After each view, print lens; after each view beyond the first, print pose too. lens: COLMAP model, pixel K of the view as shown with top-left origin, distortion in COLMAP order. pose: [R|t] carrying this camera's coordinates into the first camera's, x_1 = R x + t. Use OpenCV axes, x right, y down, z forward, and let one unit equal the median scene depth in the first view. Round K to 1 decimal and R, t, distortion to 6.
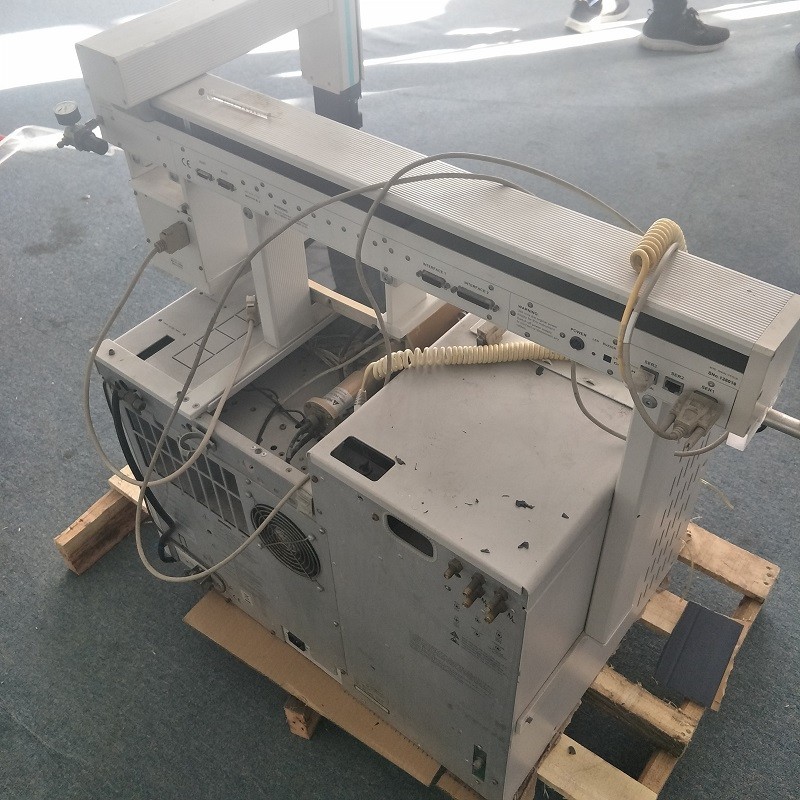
lens RADIAL K [[883.4, 0, 400.7], [0, 883.4, 396.3], [0, 0, 1]] dist [0.044035, 0.000000]
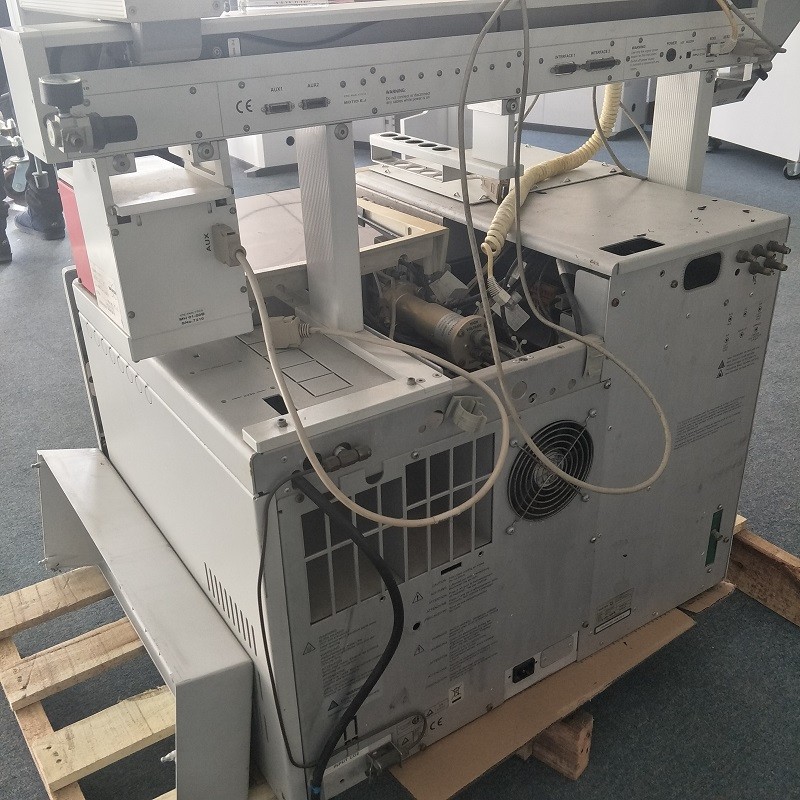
lens RADIAL K [[883.4, 0, 401.9], [0, 883.4, 403.0], [0, 0, 1]] dist [0.044035, 0.000000]
pose [[0.302367, -0.420766, 0.855295, -0.992338], [0.679846, 0.724138, 0.115901, -0.088817], [-0.668119, 0.546425, 0.505012, 0.724112]]
